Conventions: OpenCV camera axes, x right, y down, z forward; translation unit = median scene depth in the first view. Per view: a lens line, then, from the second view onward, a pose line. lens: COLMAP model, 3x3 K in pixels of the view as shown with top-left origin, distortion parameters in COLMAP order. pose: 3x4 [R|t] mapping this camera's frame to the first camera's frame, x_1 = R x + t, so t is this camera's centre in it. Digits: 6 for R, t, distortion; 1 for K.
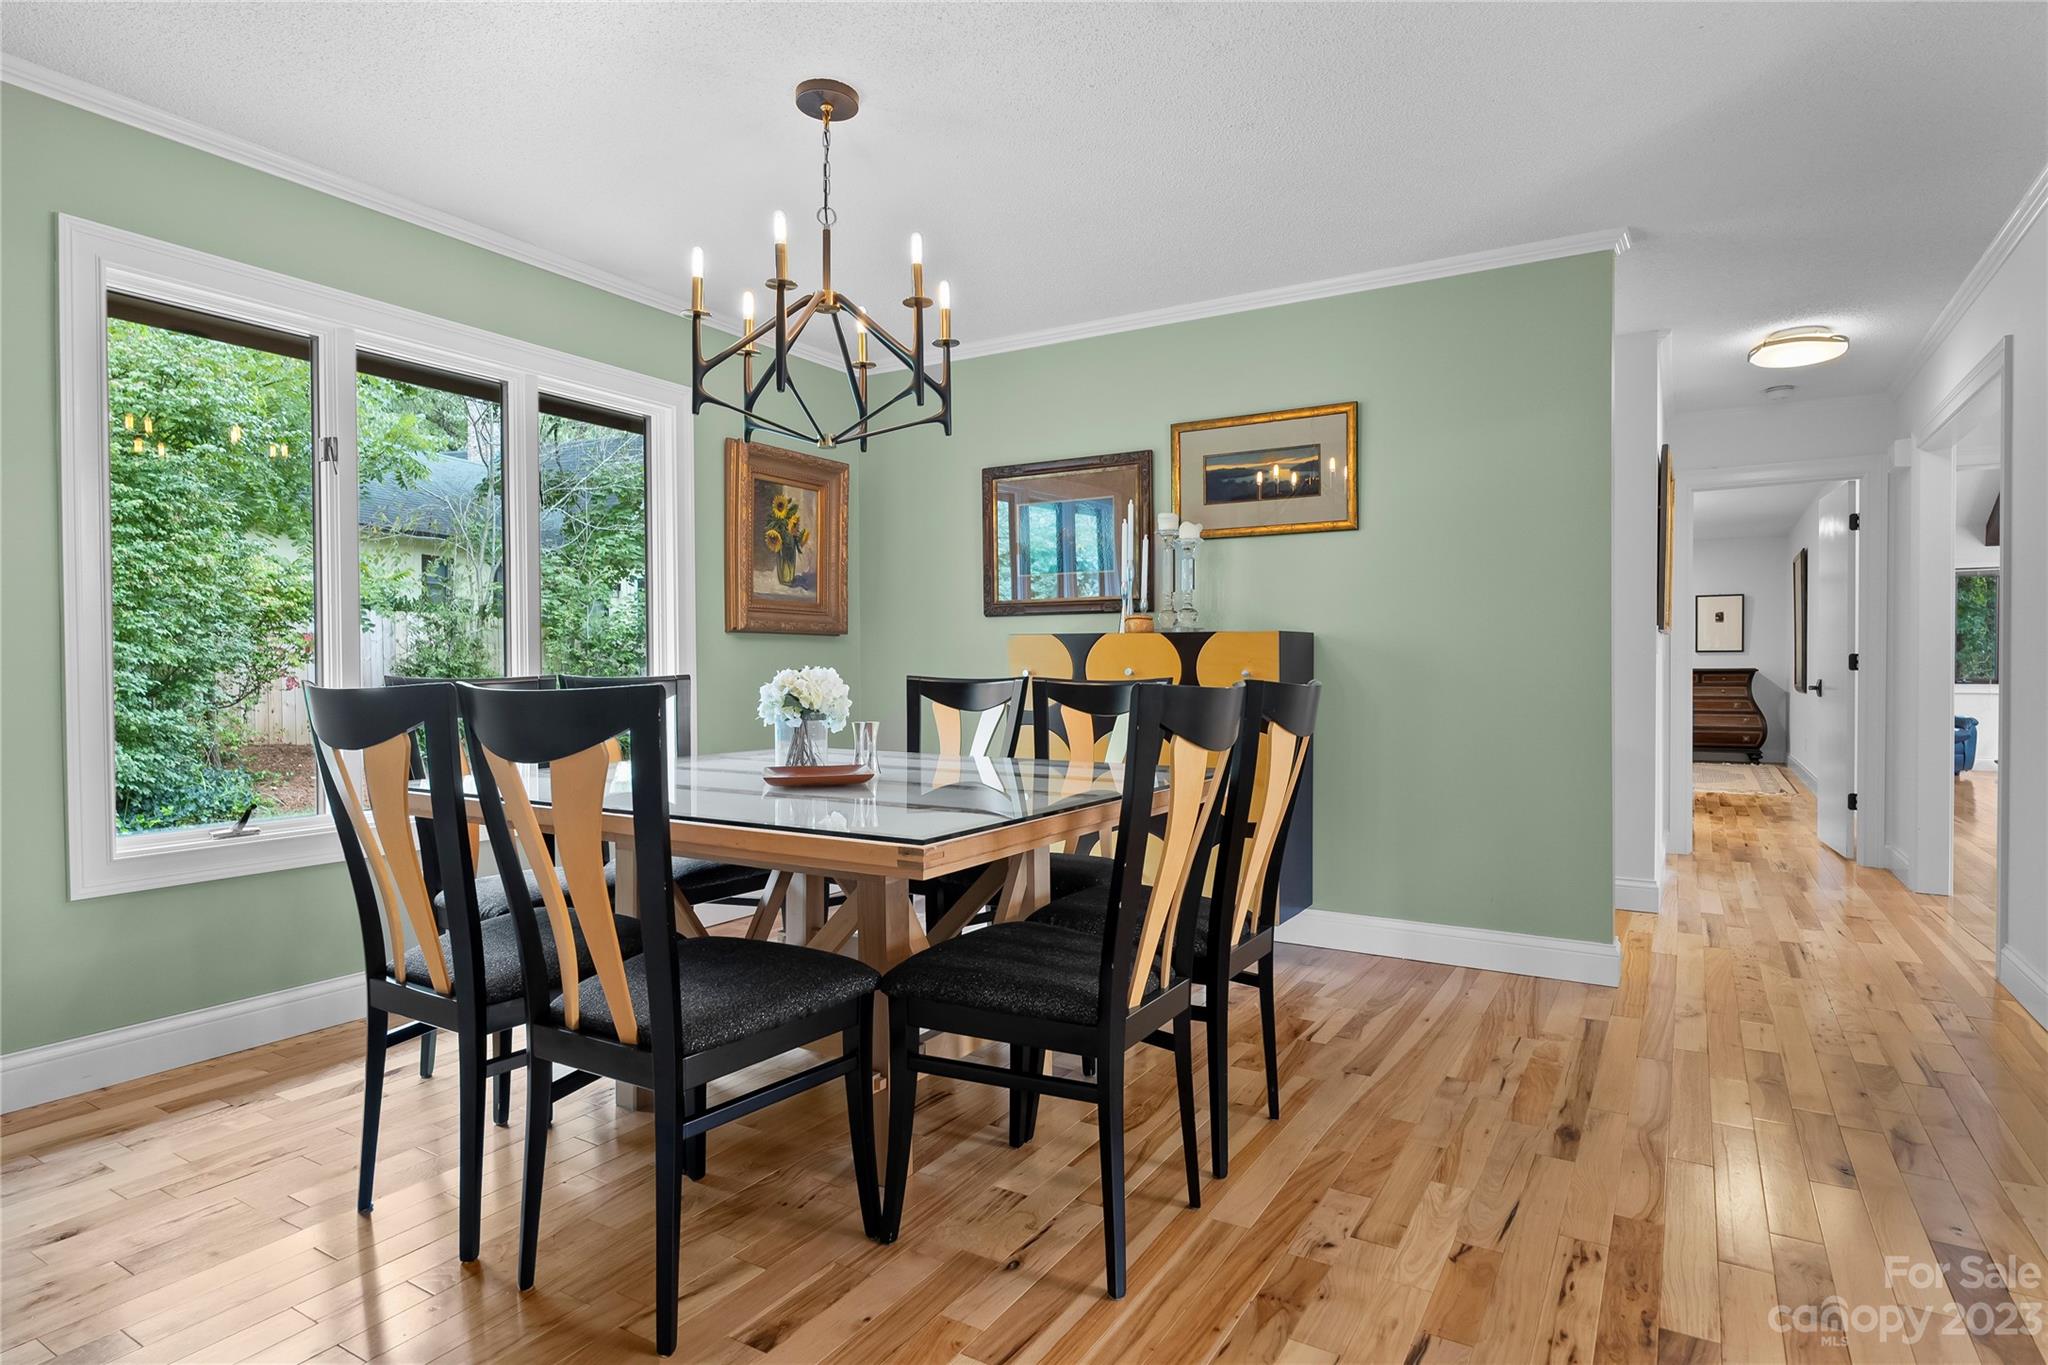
lens RADIAL K [[1107.6, 0, 1024.0], [0, 1107.6, 682.5], [0, 0, 1]] dist [-0.000575, 0.000253]
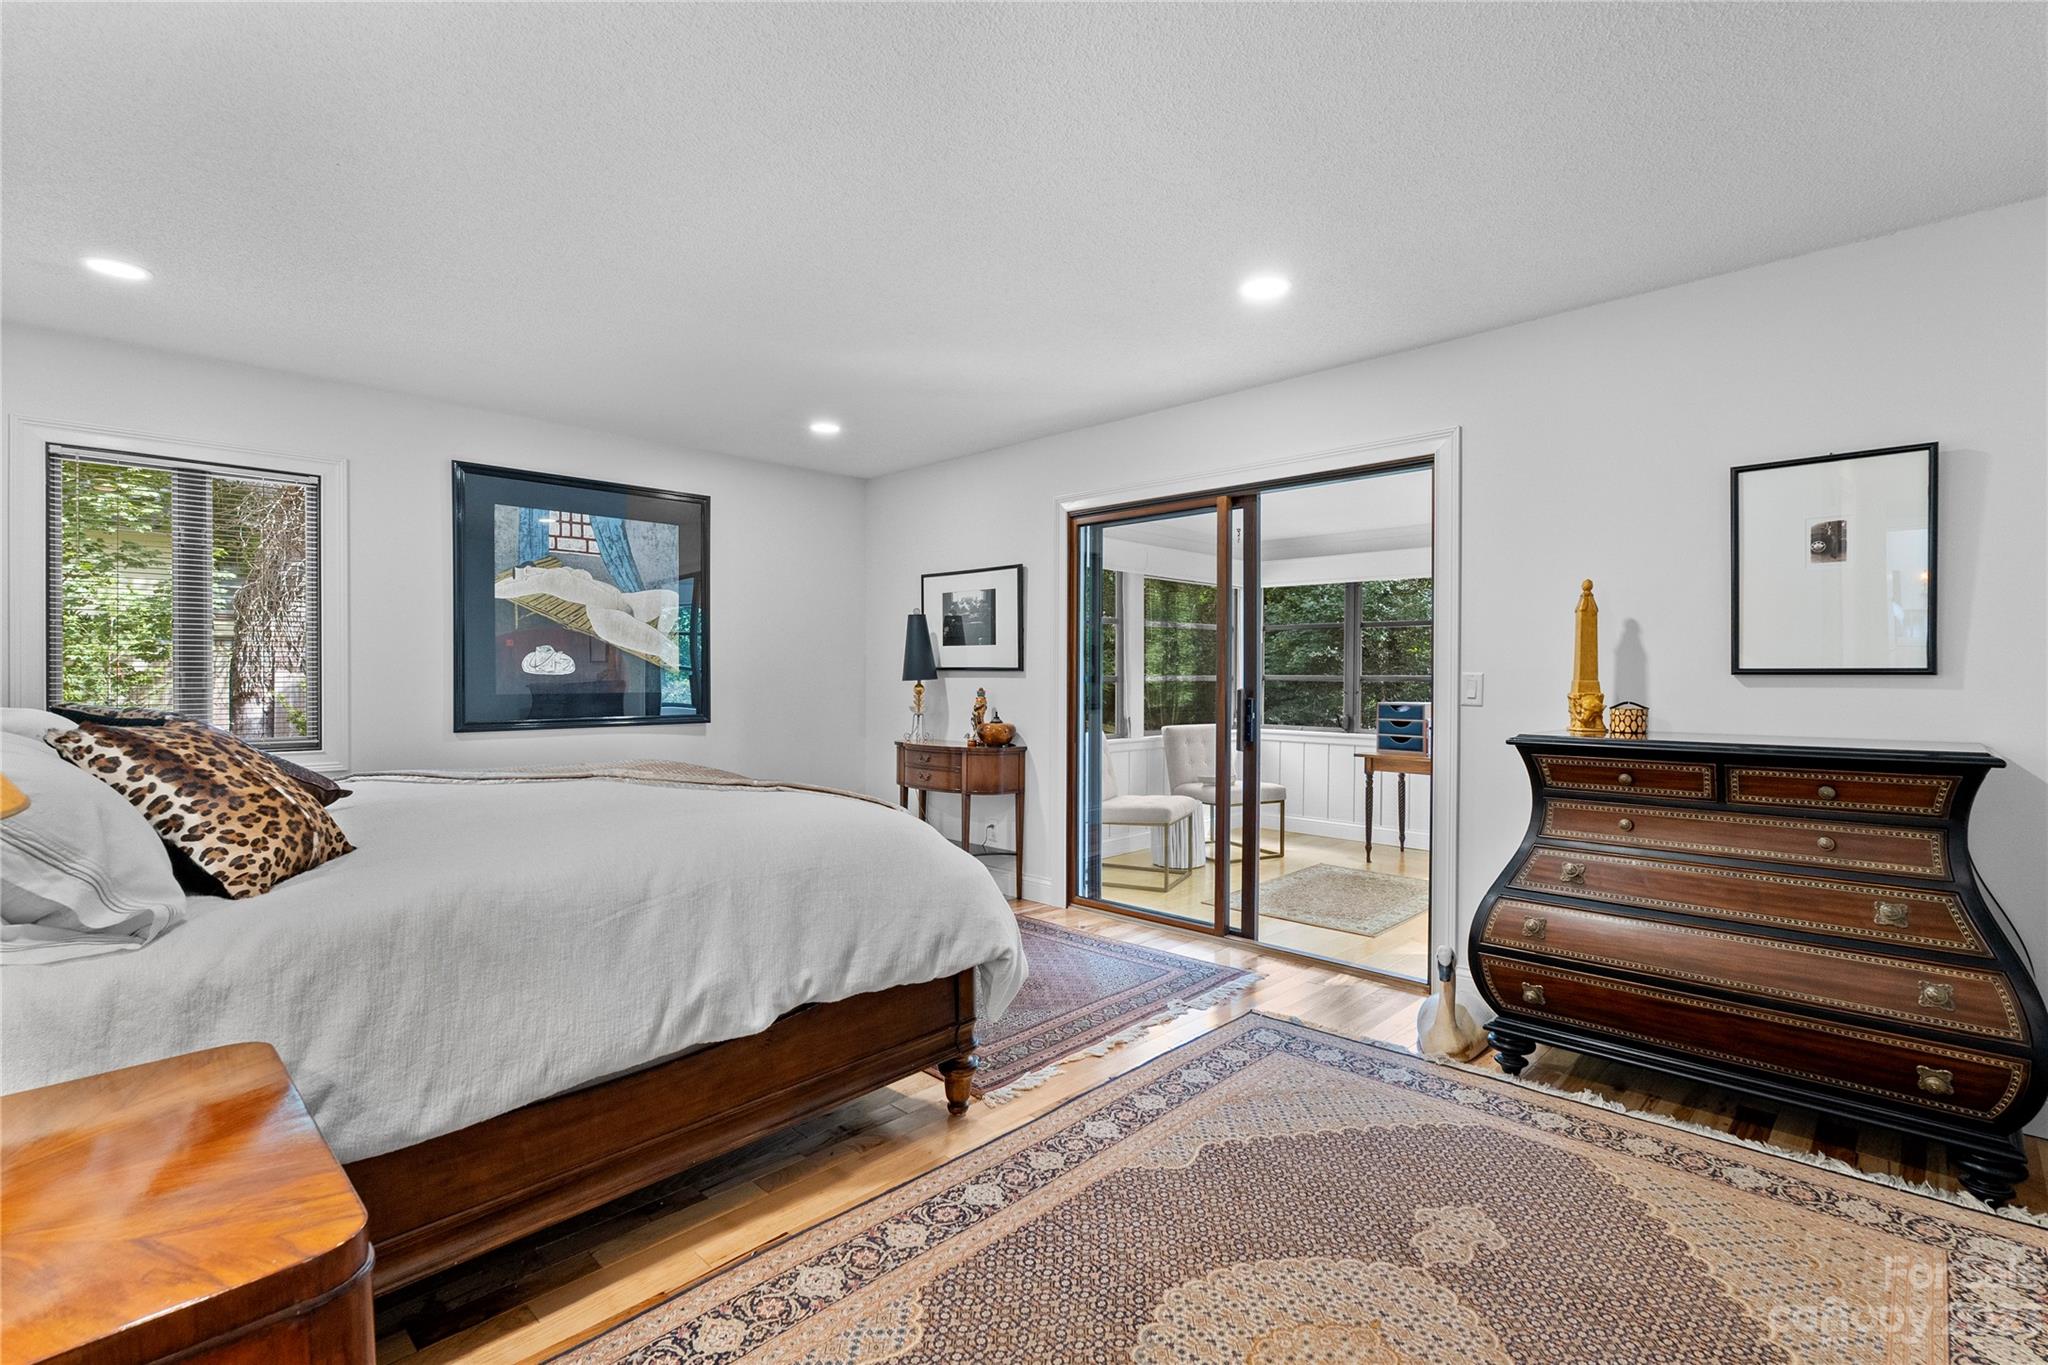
lens RADIAL K [[952.2, 0, 1024.0], [0, 952.2, 682.5], [0, 0, 1]] dist [-0.003410, 0.000169]
pose [[0.976302, 0.007337, -0.216286, 0.511321], [-0.008683, 0.999948, -0.005274, -0.023796], [0.216236, 0.007027, 0.976316, 0.770246]]
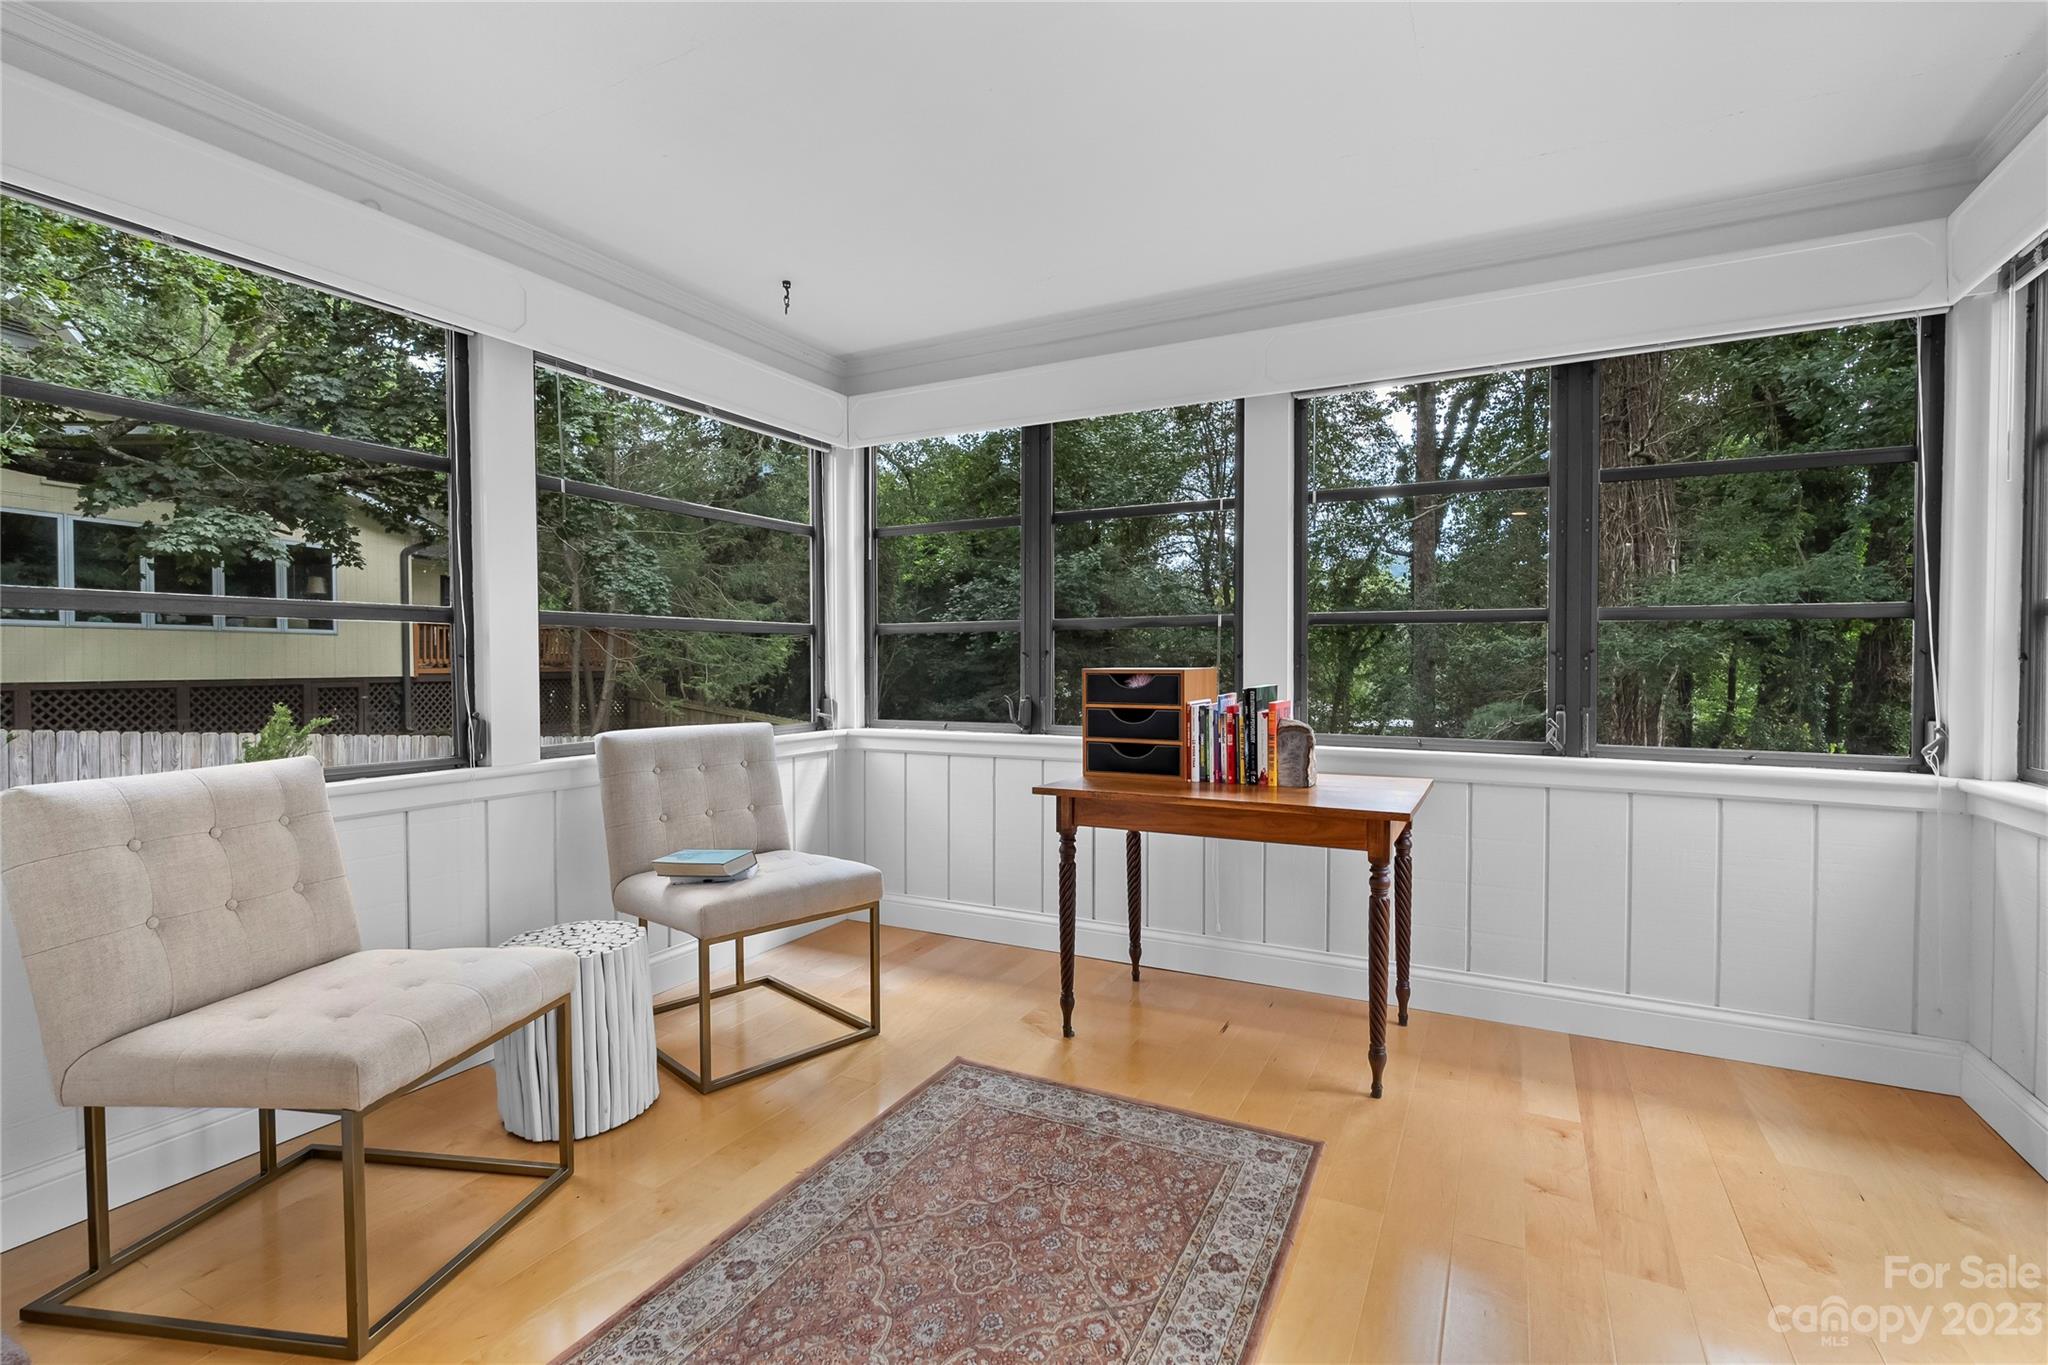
lens RADIAL K [[952.2, 0, 1024.0], [0, 952.2, 682.5], [0, 0, 1]] dist [-0.003410, 0.000169]
pose [[0.997884, -0.003872, 0.064897, 0.538414], [0.002898, 0.999882, 0.015102, -0.020079], [-0.064947, -0.014882, 0.997778, 0.956121]]
